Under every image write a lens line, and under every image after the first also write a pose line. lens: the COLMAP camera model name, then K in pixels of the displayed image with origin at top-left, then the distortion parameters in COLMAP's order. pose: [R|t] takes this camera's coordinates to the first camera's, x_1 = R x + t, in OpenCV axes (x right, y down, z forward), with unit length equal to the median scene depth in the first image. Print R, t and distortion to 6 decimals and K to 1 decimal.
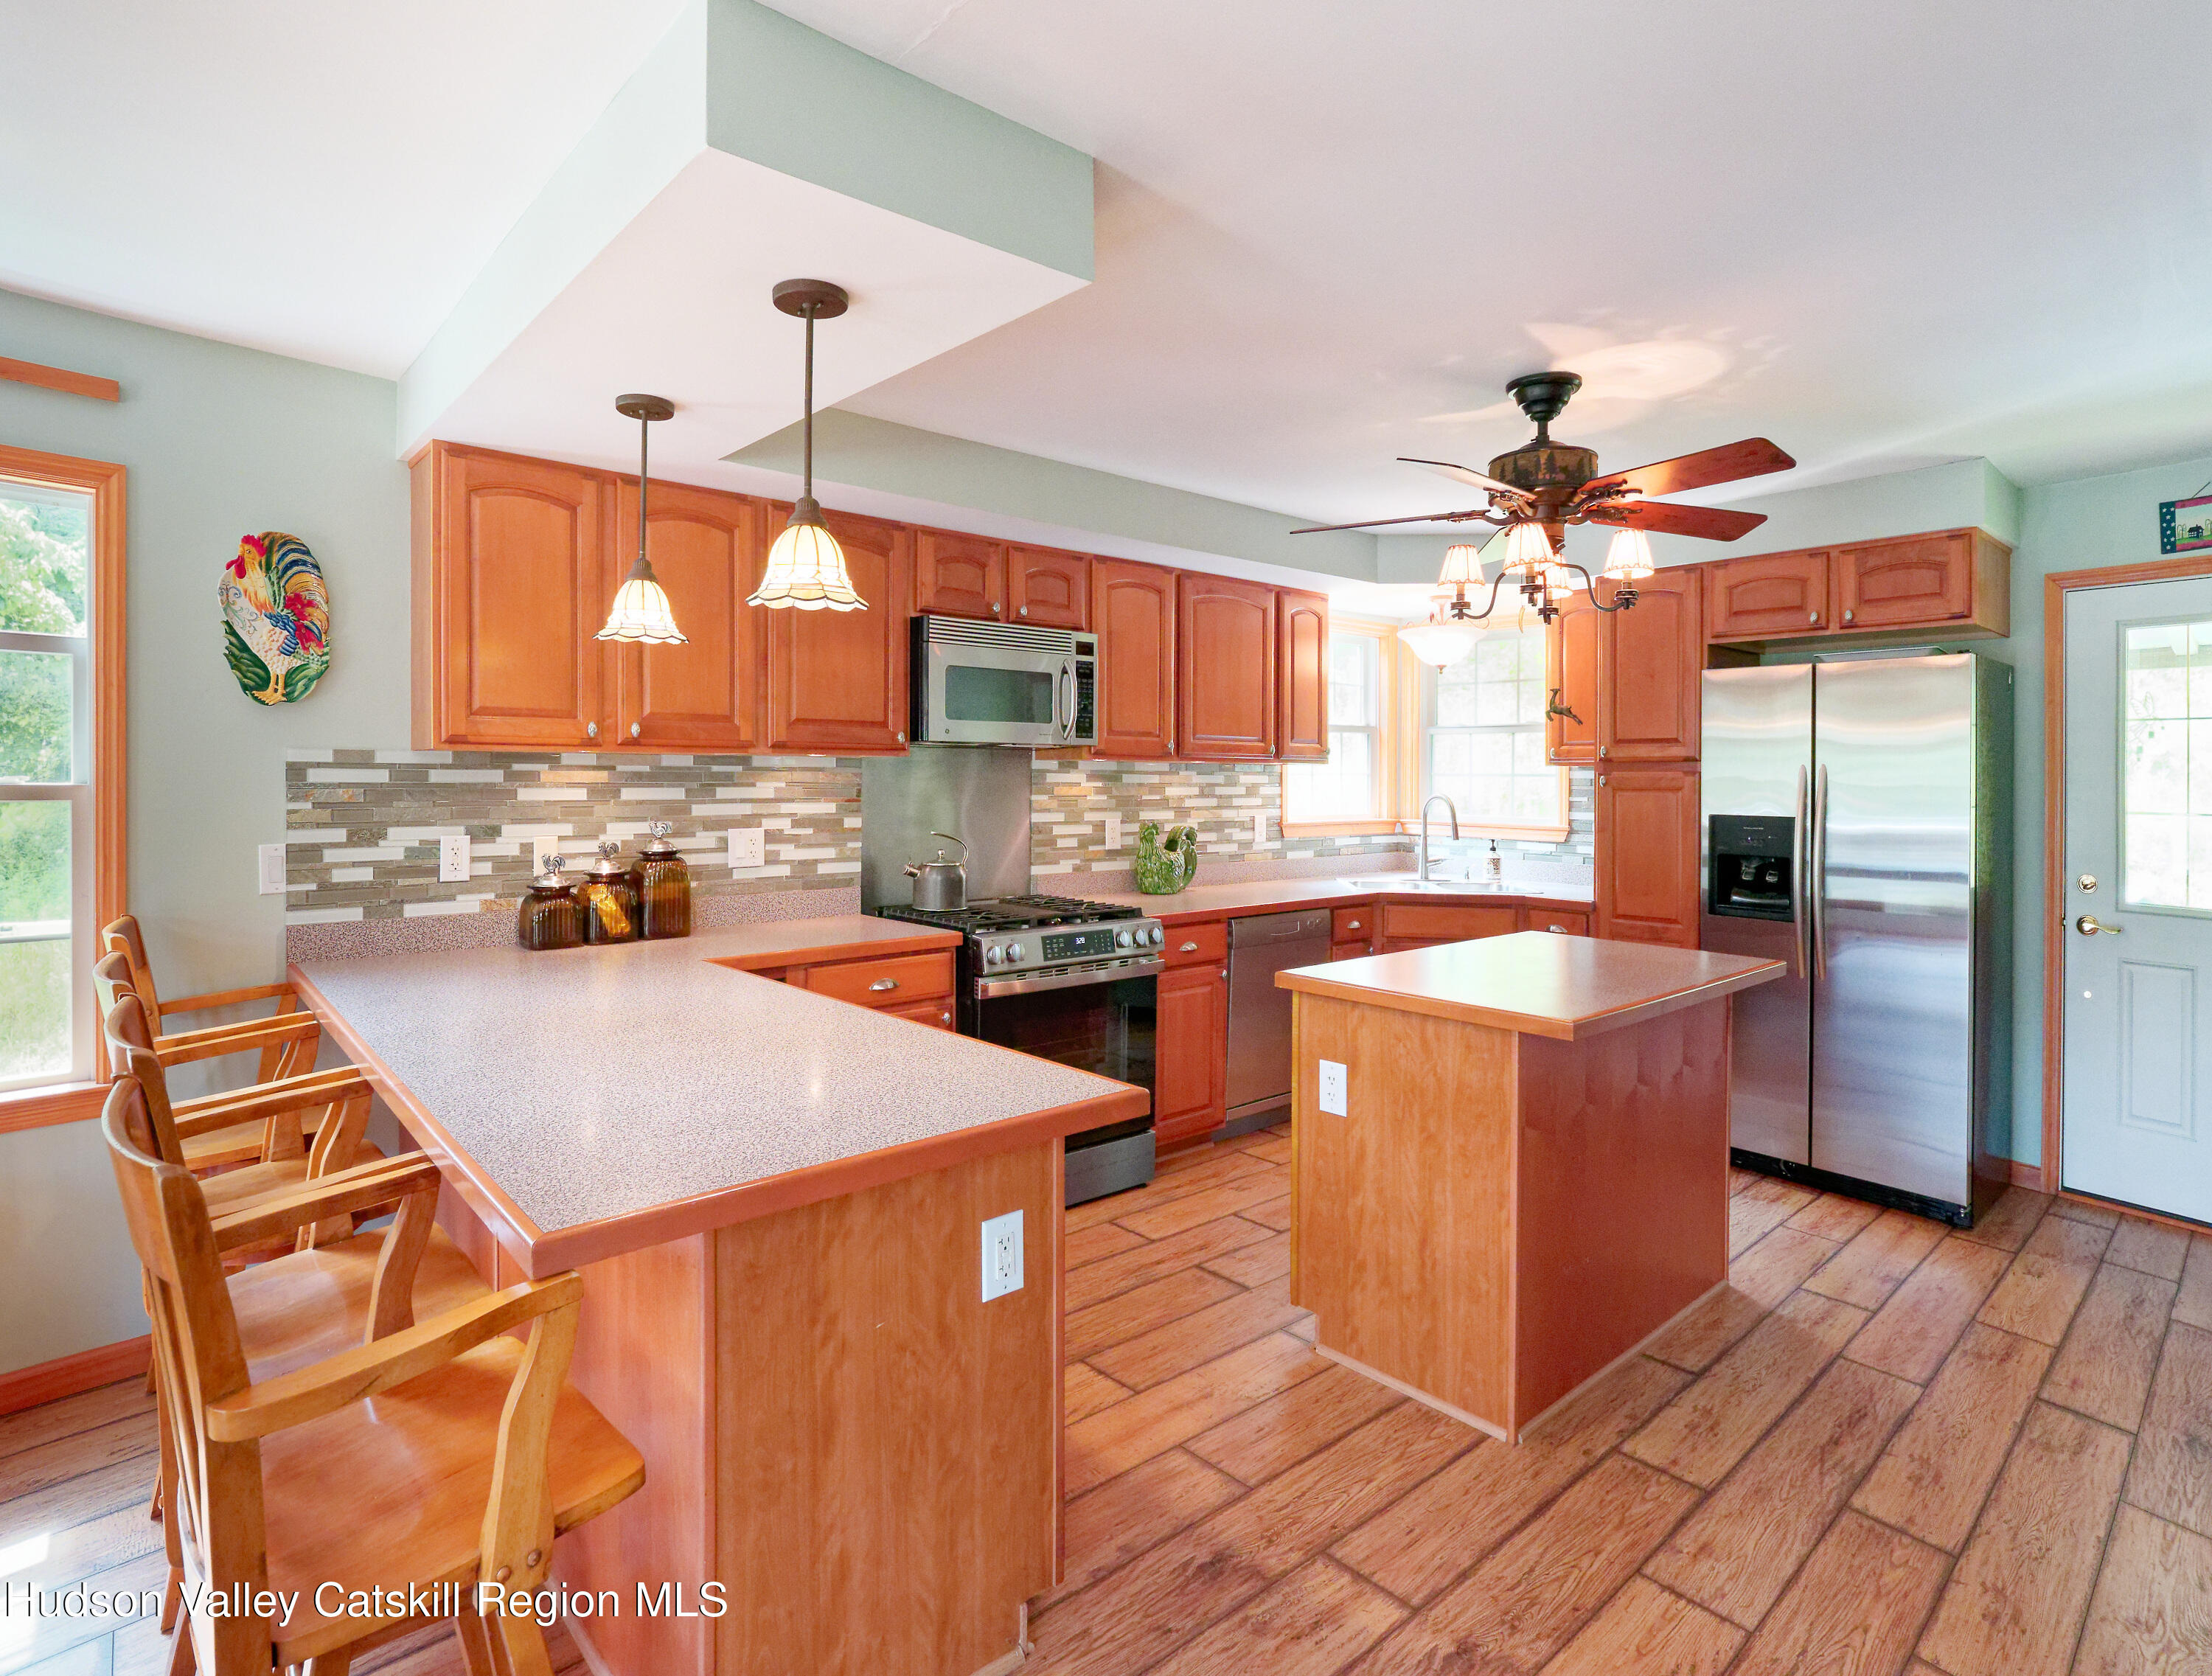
lens RADIAL K [[966.0, 0, 1105.5], [0, 966.0, 797.9], [0, 0, 1]] dist [0.000353, 0.000167]
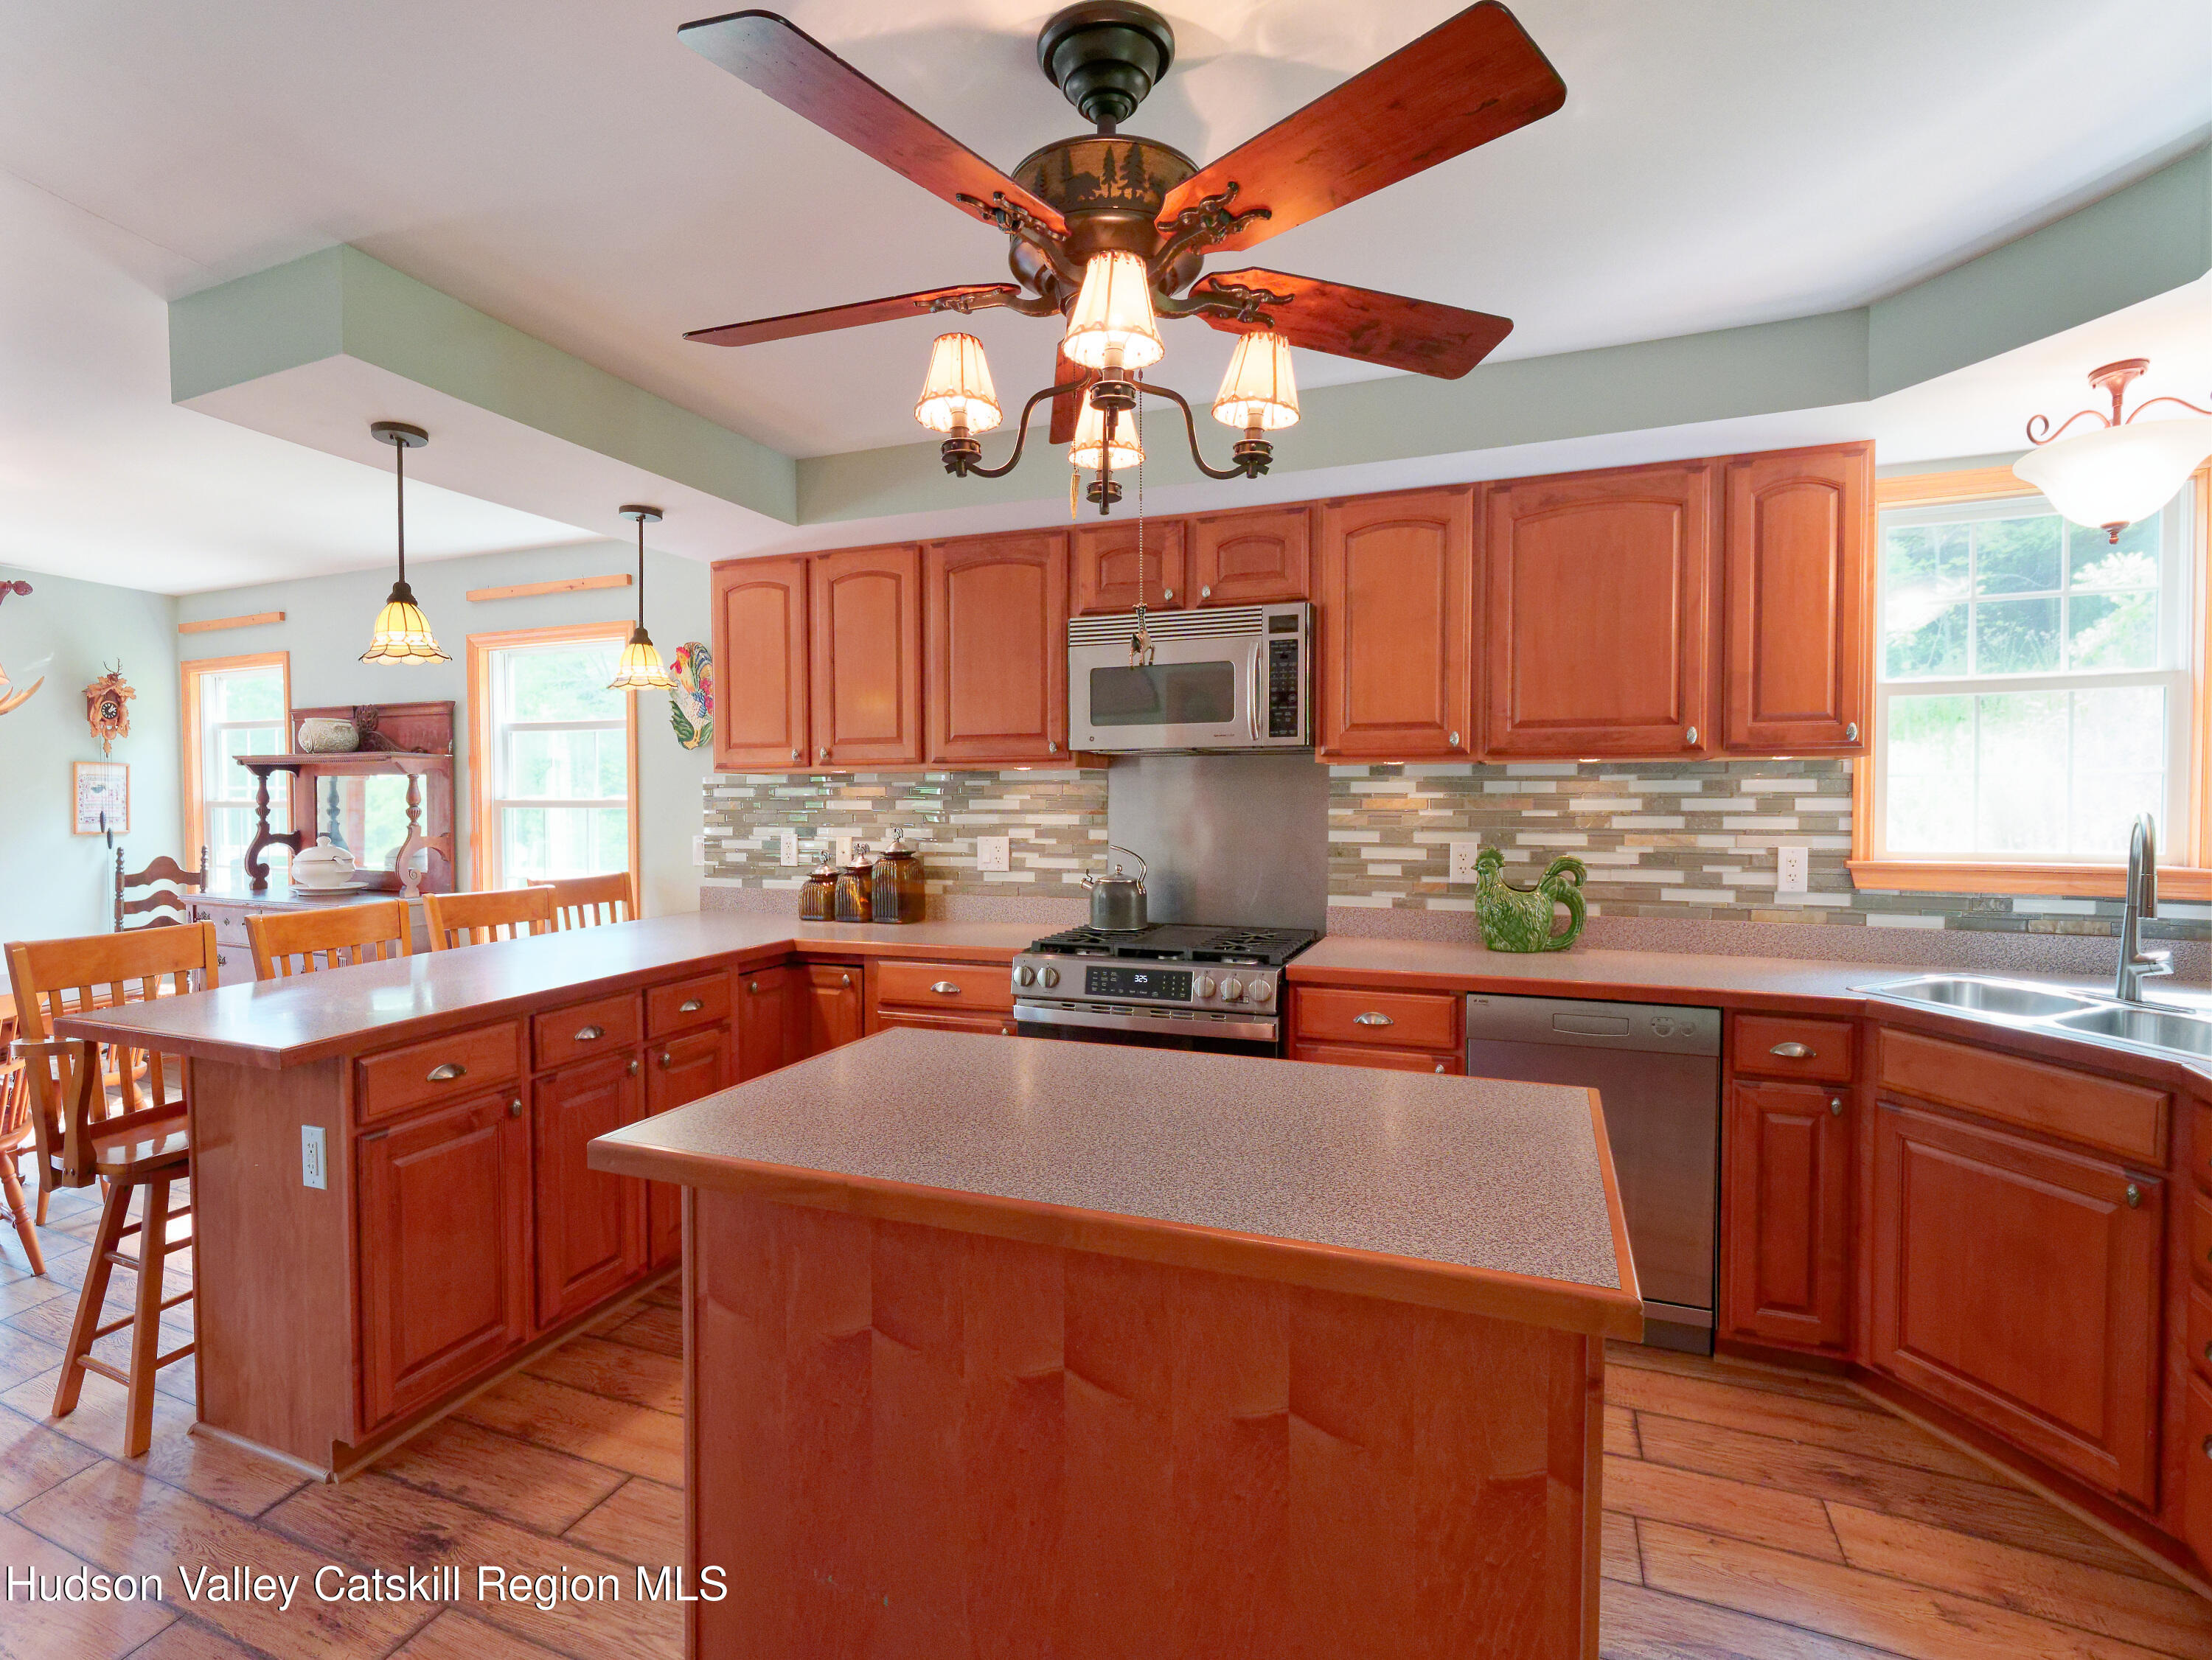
lens RADIAL K [[978.6, 0, 1106.0], [0, 978.6, 830.0], [0, 0, 1]] dist [-0.002369, -0.000149]
pose [[0.550151, 0.020216, -0.834821, 0.587178], [-0.009963, 0.999795, 0.017645, 0.002550], [0.835006, -0.001390, 0.550239, 0.443431]]
